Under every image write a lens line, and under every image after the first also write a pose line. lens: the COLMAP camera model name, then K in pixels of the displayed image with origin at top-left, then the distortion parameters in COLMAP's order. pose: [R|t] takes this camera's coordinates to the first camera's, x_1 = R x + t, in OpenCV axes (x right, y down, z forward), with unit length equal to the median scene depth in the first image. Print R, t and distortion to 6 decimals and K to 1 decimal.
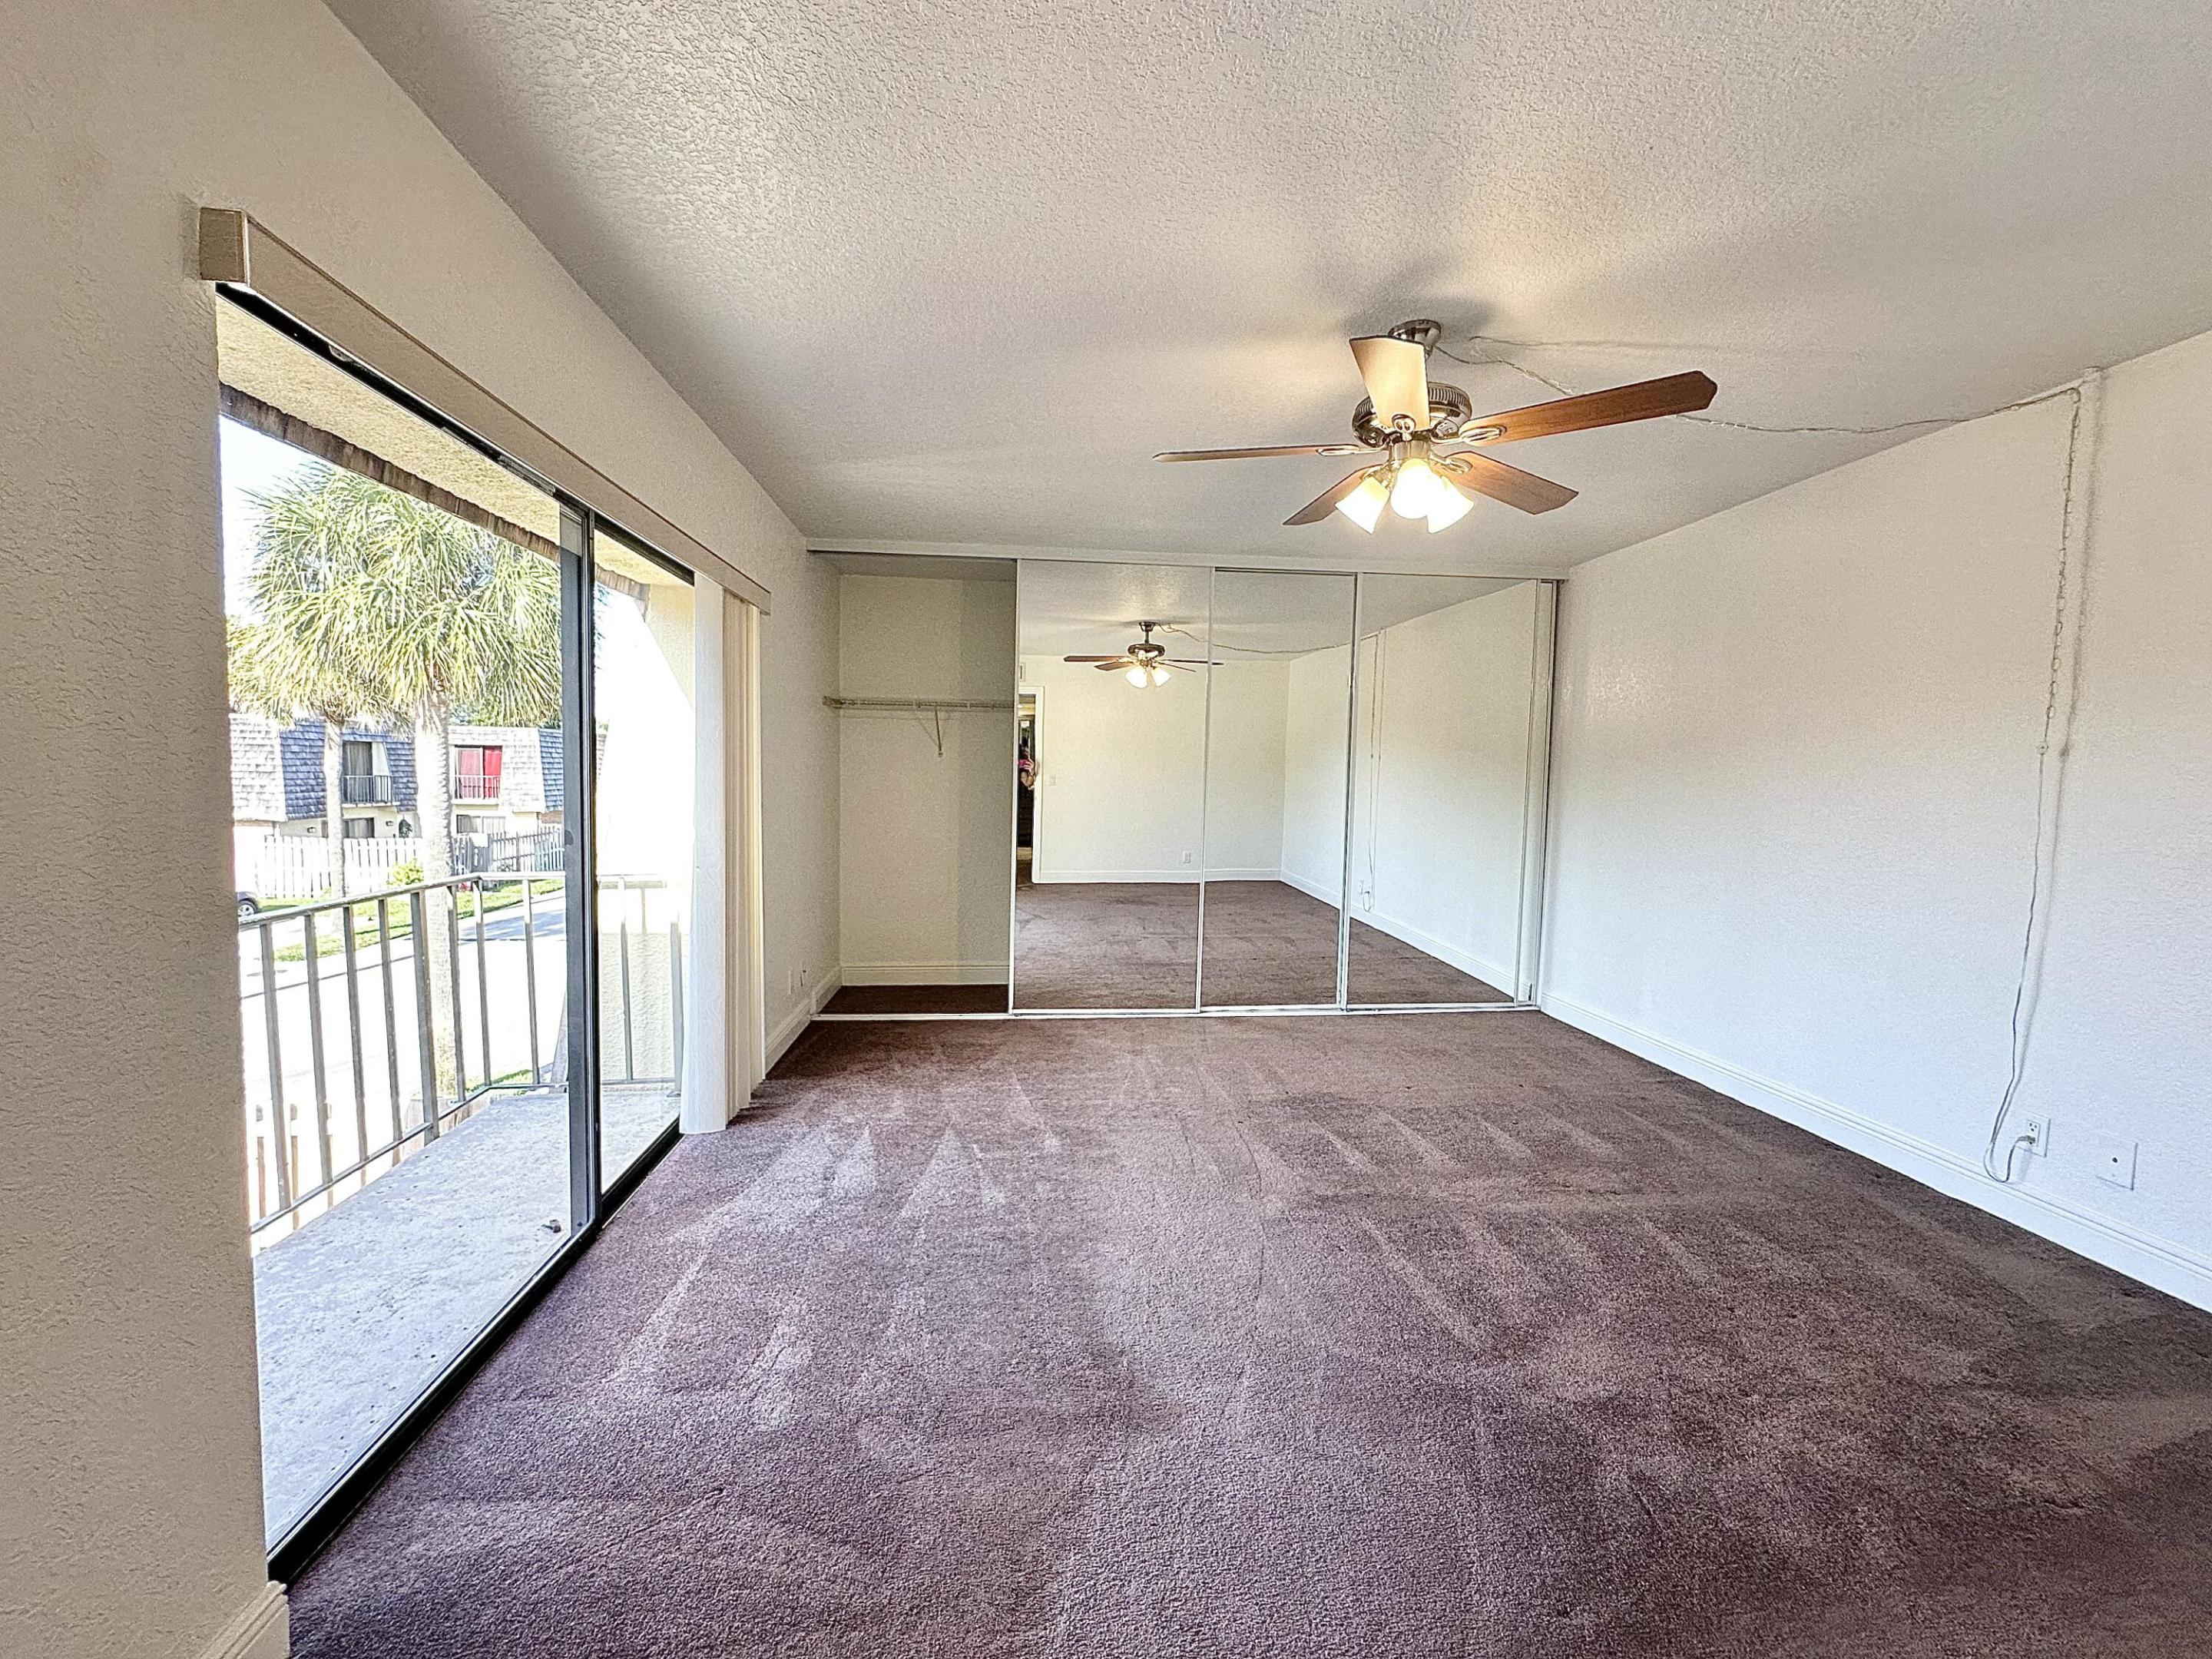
lens RADIAL K [[885.9, 0, 1109.0], [0, 885.9, 826.7], [0, 0, 1]] dist [-0.005623, 0.001250]
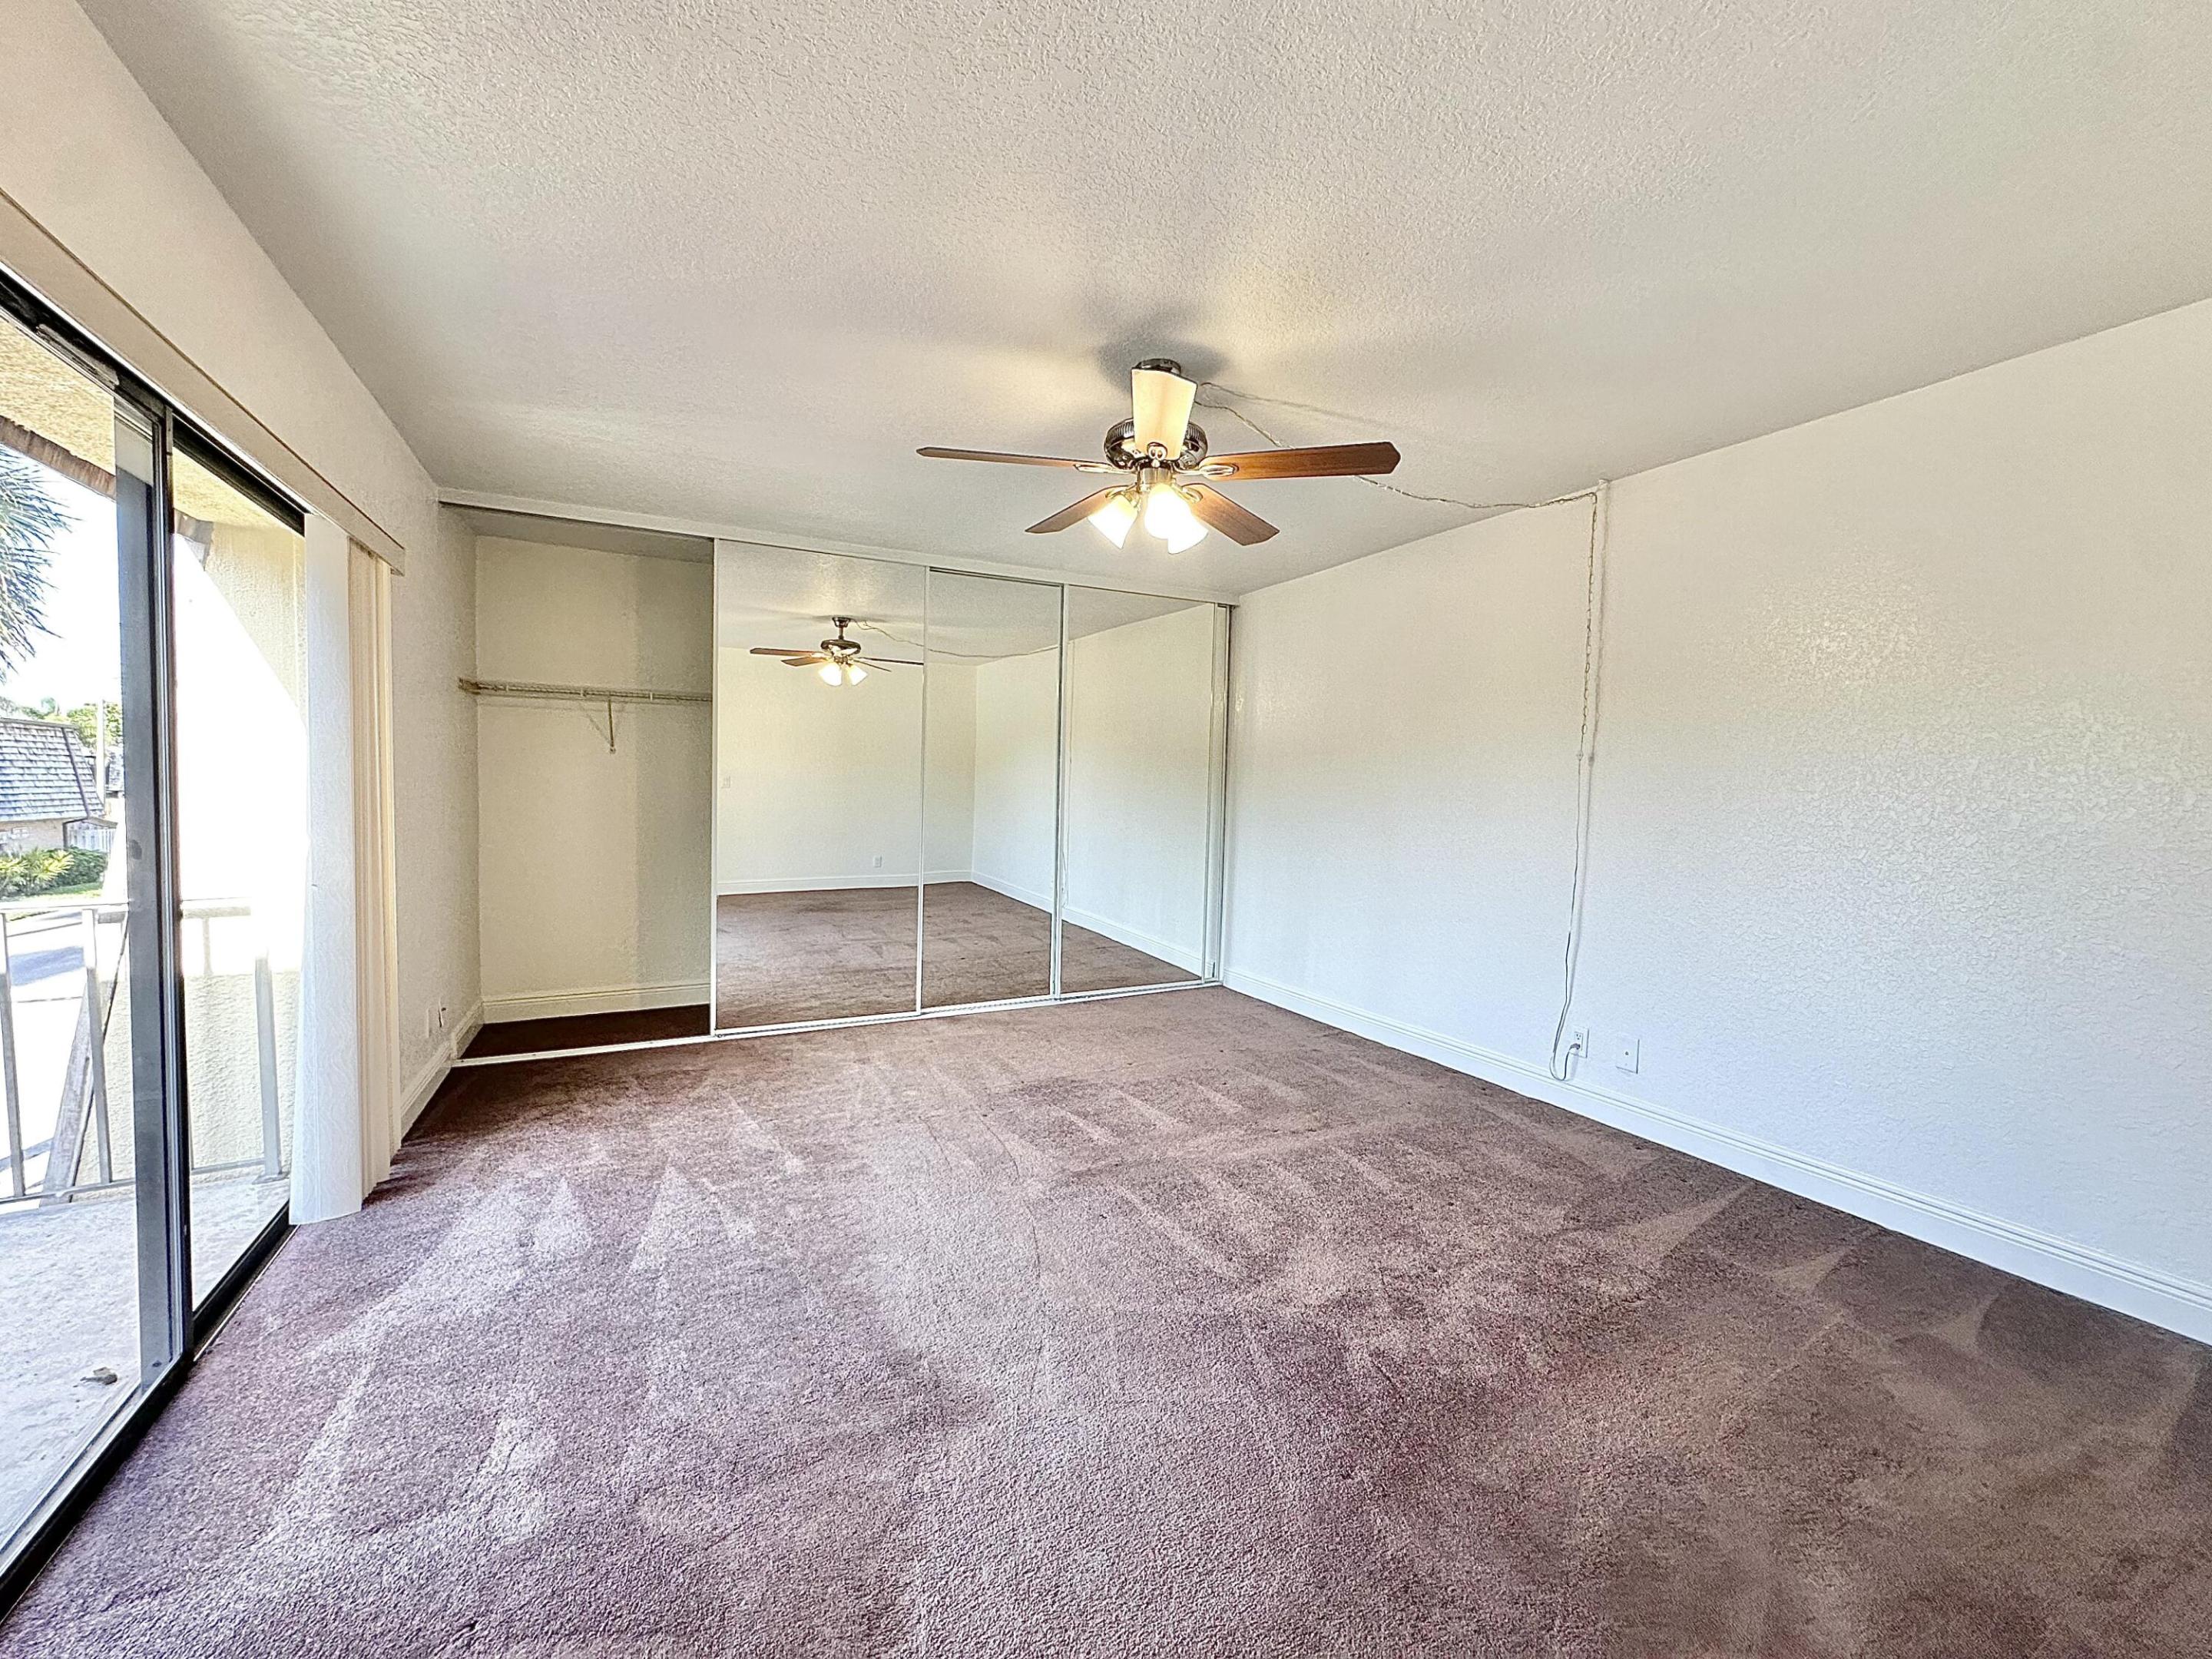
lens RADIAL K [[883.4, 0, 1109.7], [0, 883.4, 826.3], [0, 0, 1]] dist [-0.004789, 0.001038]
pose [[0.930352, -0.015975, 0.366320, -0.103860], [0.018005, 0.999836, -0.002126, 0.008832], [-0.366226, 0.008574, 0.930486, 0.004407]]
